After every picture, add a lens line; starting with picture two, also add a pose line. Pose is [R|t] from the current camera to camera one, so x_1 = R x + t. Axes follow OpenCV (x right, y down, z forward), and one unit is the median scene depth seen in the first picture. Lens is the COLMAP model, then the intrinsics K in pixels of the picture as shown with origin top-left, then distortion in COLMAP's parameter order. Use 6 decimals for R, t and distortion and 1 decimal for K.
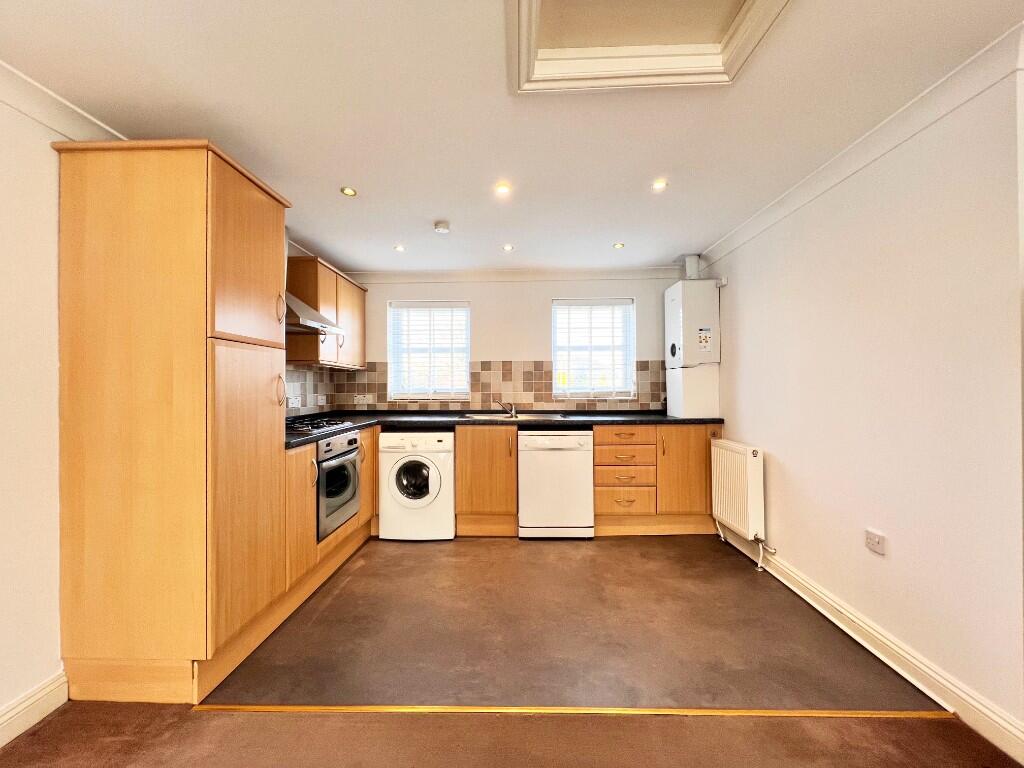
lens RADIAL K [[406.1, 0, 510.4], [0, 406.1, 383.6], [0, 0, 1]] dist [-0.000458, -0.000140]
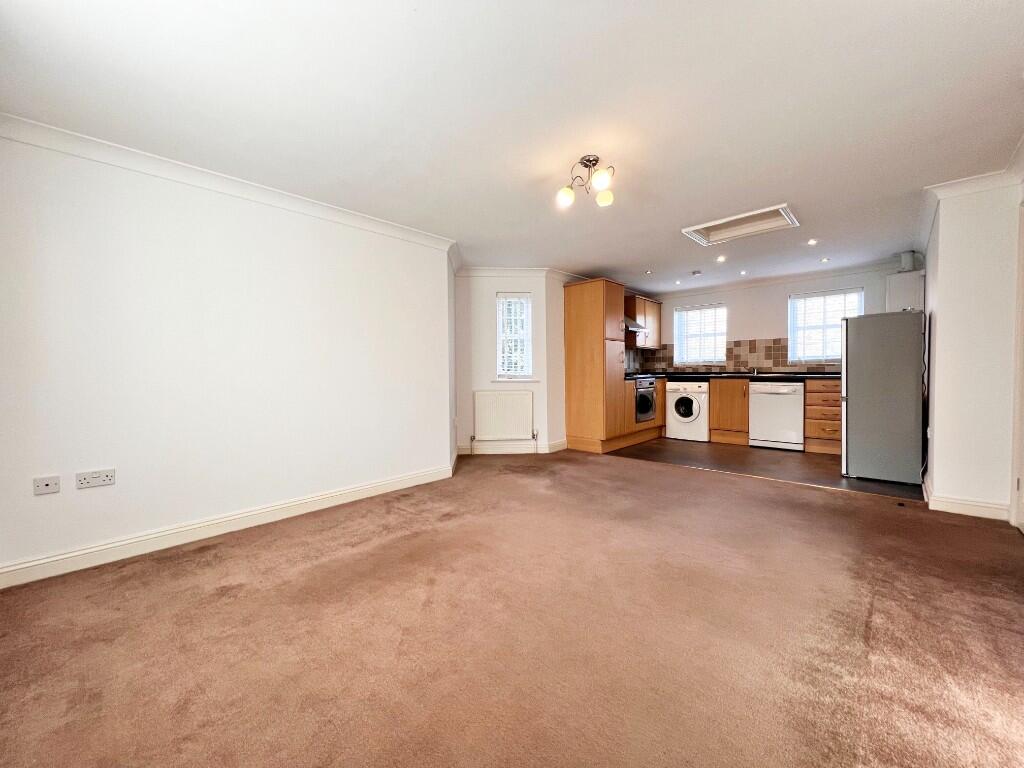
lens RADIAL K [[406.1, 0, 510.4], [0, 406.1, 383.6], [0, 0, 1]] dist [-0.000458, -0.000140]
pose [[0.743049, 0.020604, -0.668920, 0.402019], [0.010512, 0.999043, 0.042450, 0.040990], [0.669154, -0.038574, 0.742122, -0.888433]]
